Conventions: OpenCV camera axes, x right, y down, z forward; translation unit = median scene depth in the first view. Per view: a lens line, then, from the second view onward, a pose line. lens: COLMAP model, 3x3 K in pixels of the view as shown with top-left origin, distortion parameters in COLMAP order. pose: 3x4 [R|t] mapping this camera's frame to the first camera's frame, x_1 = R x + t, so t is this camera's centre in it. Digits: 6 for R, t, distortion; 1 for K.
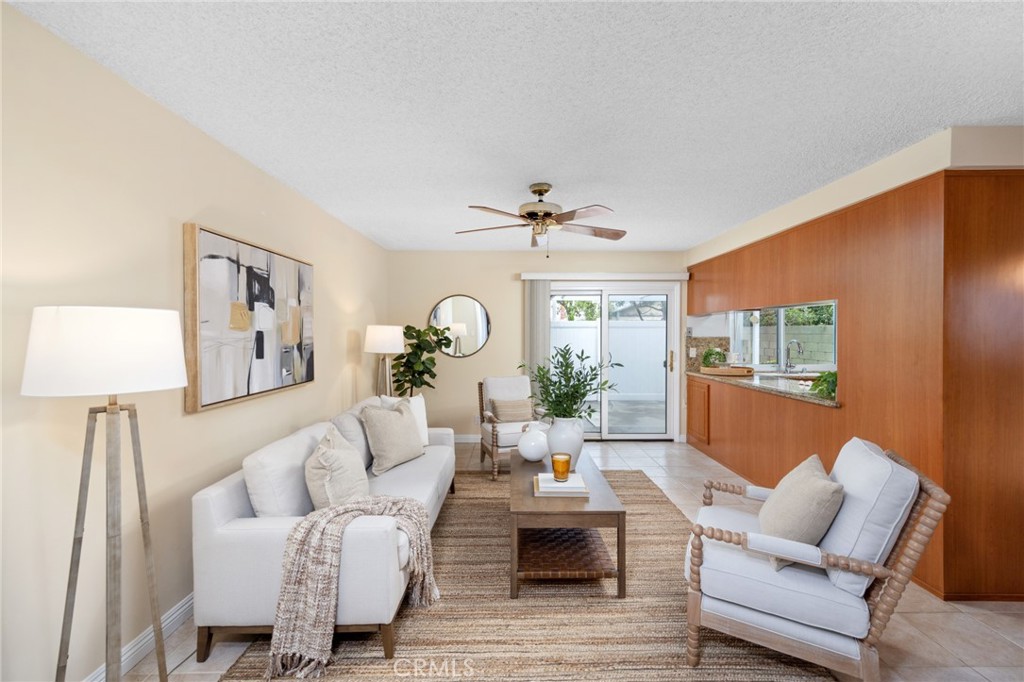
lens RADIAL K [[428.0, 0, 509.8], [0, 428.0, 336.7], [0, 0, 1]] dist [0.006782, 0.000610]
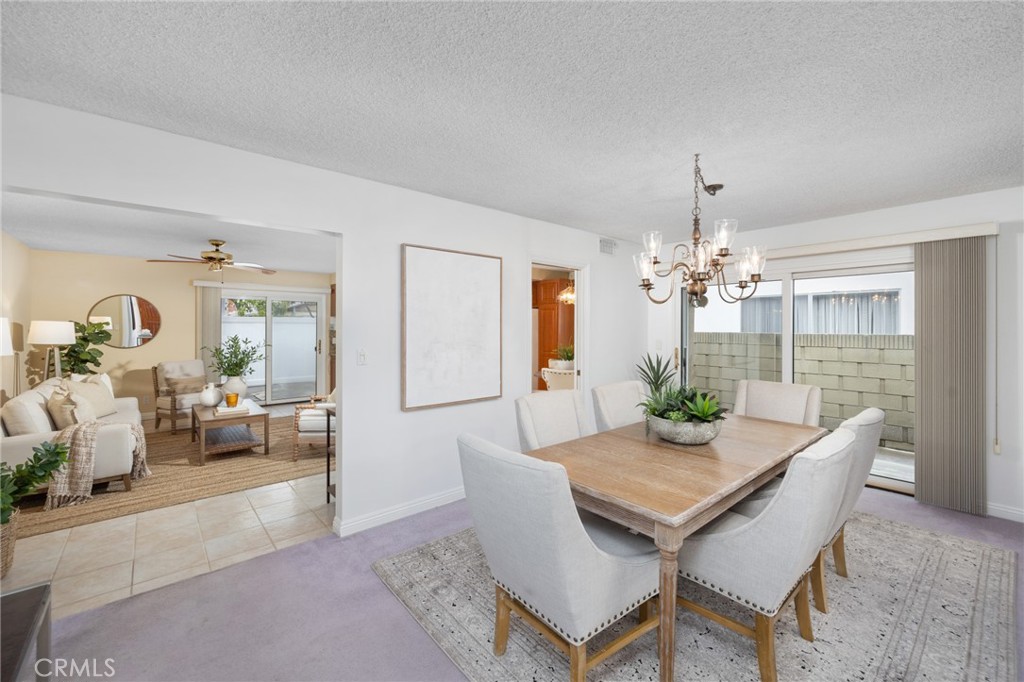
lens RADIAL K [[428.0, 0, 519.1], [0, 428.0, 329.5], [0, 0, 1]] dist [0.006782, 0.000610]
pose [[0.755959, -0.000642, 0.654619, -0.138318], [0.001838, 0.999998, -0.001142, 0.000747], [-0.654617, 0.002066, 0.755958, -1.068085]]
